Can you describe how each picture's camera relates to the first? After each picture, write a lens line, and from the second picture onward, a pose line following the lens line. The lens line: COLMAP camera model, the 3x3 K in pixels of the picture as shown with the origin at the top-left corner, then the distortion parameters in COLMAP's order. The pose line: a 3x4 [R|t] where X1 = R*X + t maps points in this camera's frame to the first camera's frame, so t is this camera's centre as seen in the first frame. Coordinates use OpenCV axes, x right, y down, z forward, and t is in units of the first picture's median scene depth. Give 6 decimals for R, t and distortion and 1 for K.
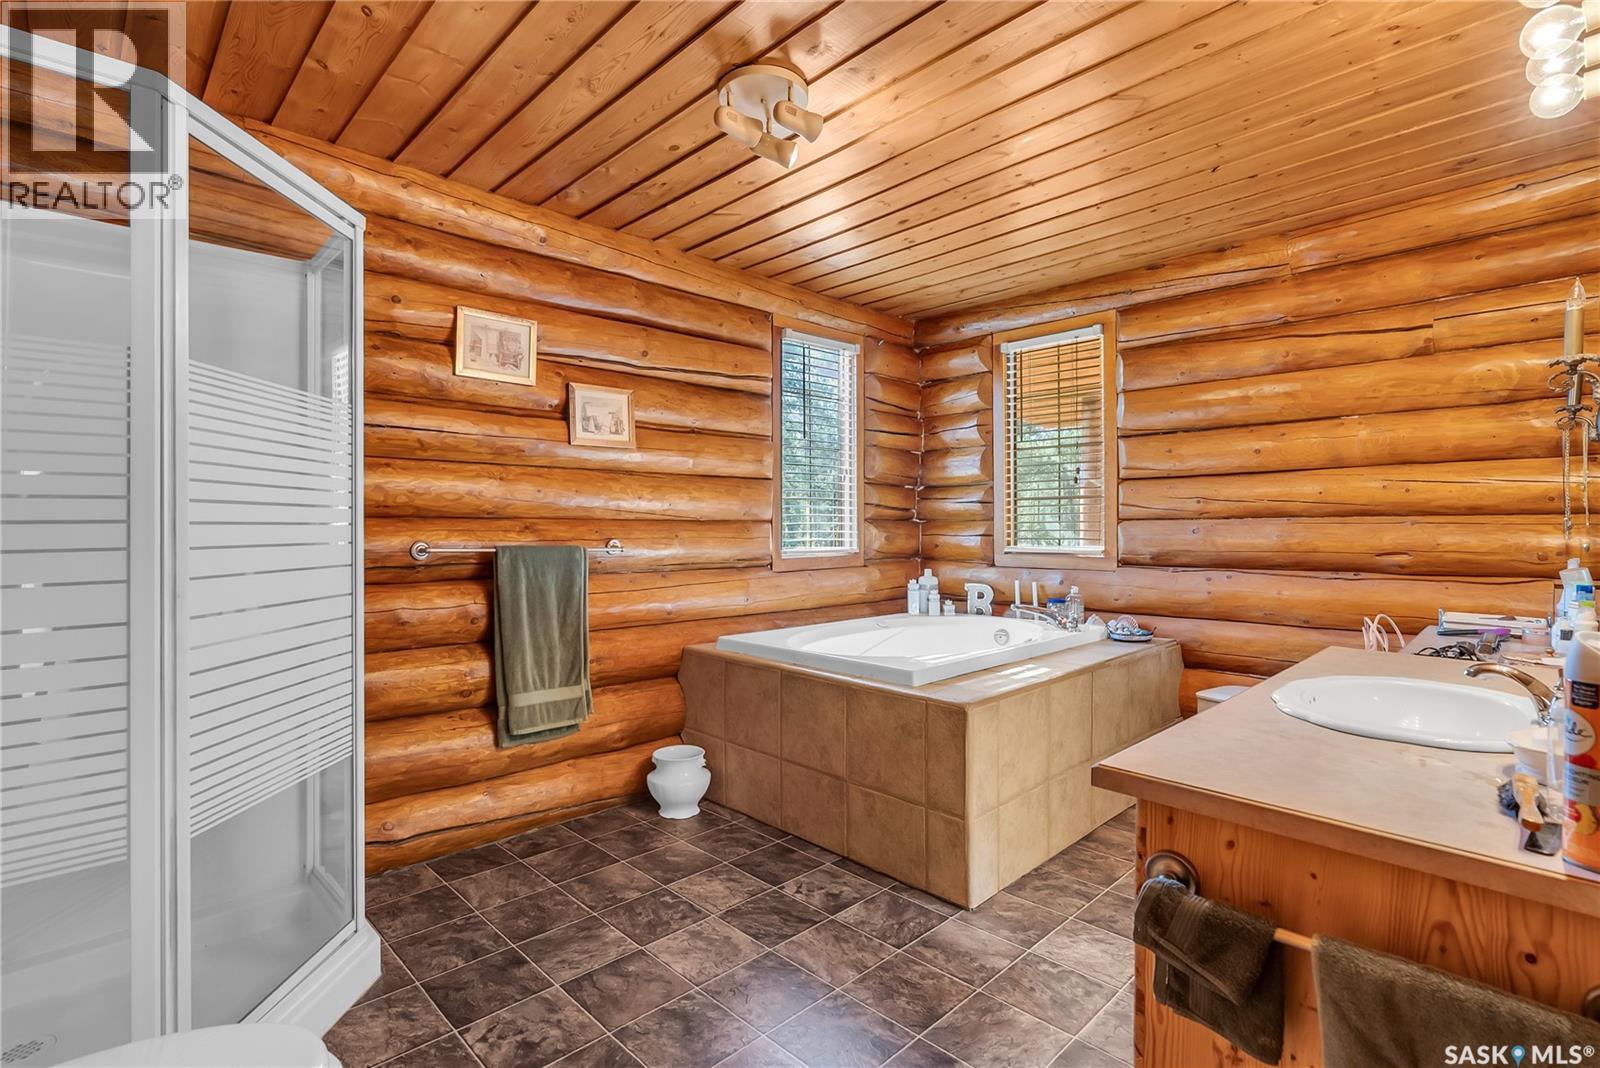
lens RADIAL K [[749.6, 0, 795.5], [0, 749.6, 521.1], [0, 0, 1]] dist [-0.005239, 0.003663]
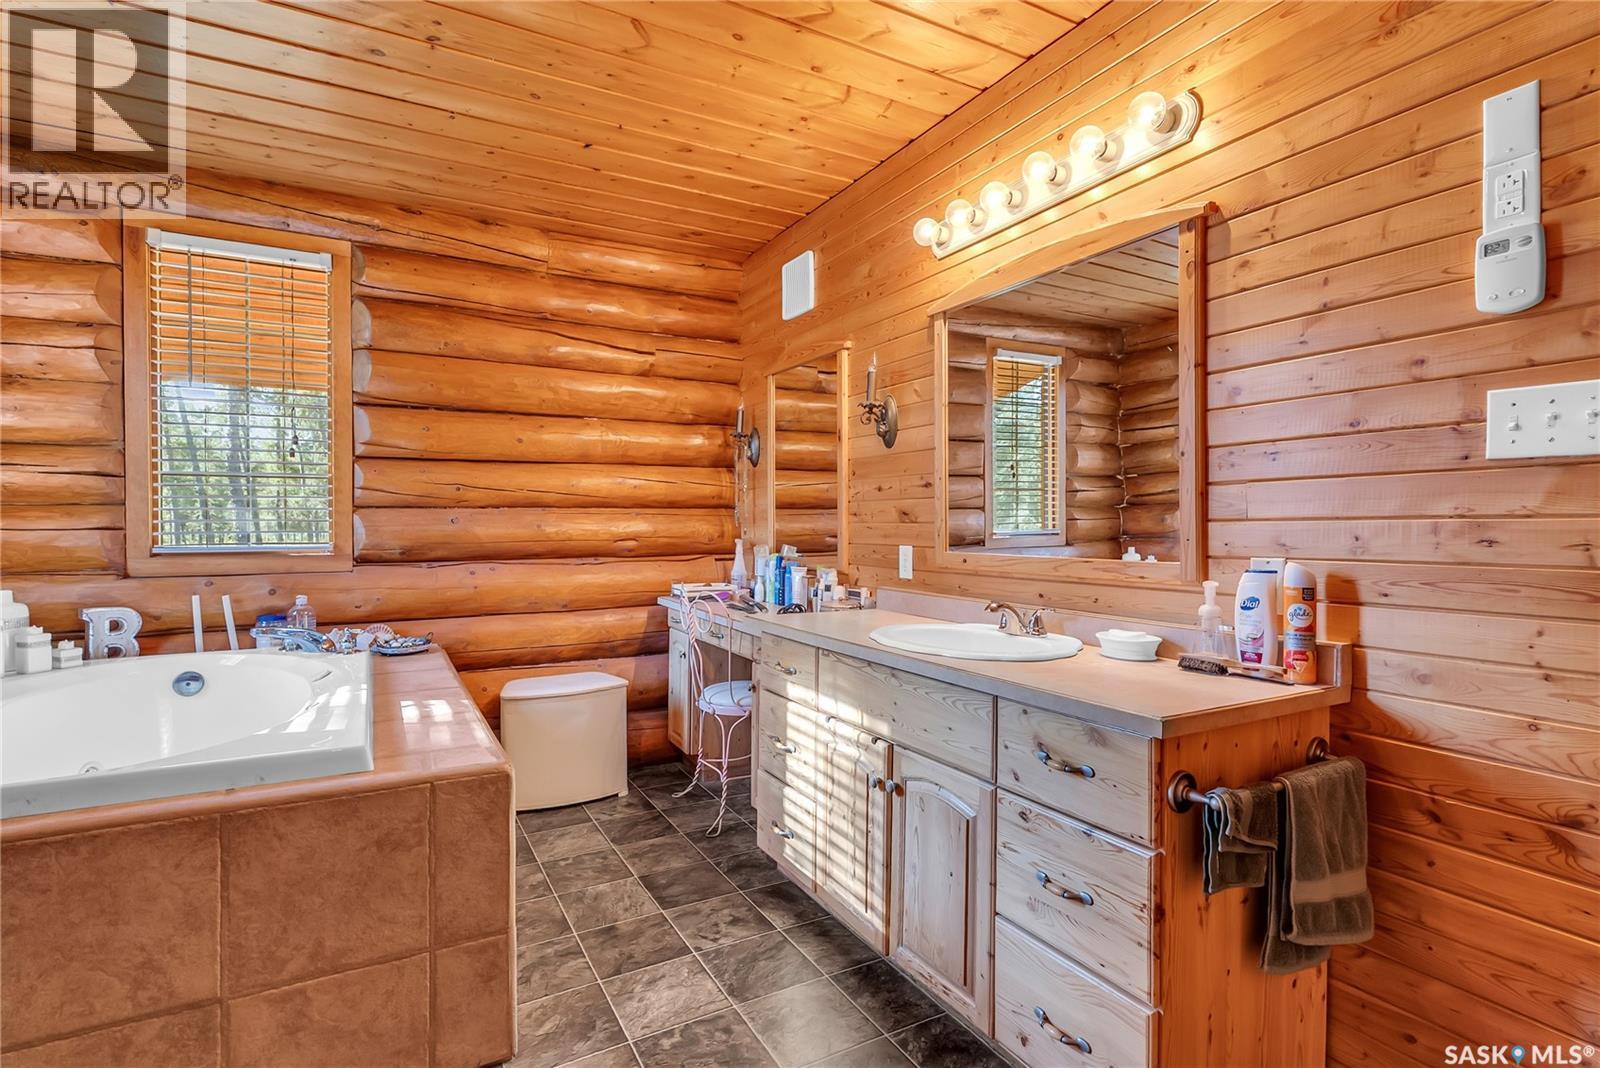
lens RADIAL K [[758.5, 0, 792.1], [0, 758.5, 529.0], [0, 0, 1]] dist [-0.004075, 0.002291]
pose [[0.277579, -0.006110, 0.960683, -0.233502], [-0.007826, 0.999932, 0.008621, 0.011909], [-0.960671, -0.009911, 0.277512, 0.351400]]
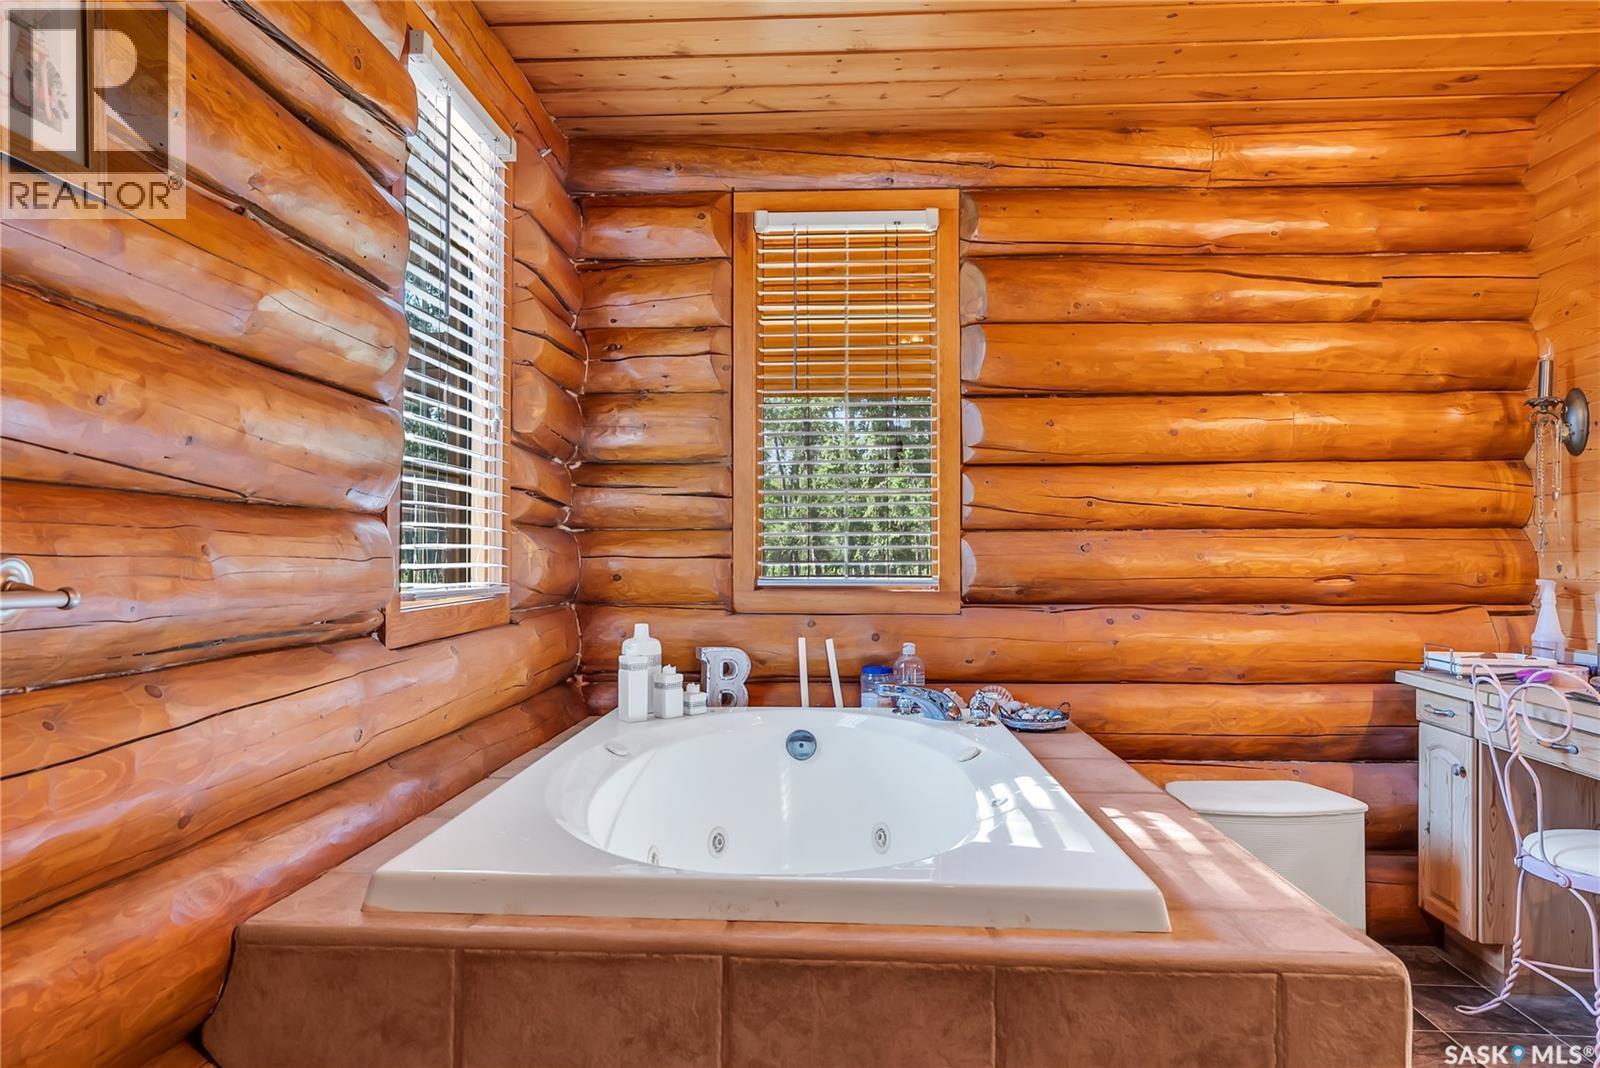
lens RADIAL K [[1008.2, 0, 814.7], [0, 1008.2, 524.4], [0, 0, 1]] dist [0.000727, 0.004228]
pose [[0.732661, 0.022813, 0.680211, -0.236779], [-0.008653, 0.999670, -0.024208, 0.015727], [-0.680539, 0.011850, 0.732616, 0.514388]]
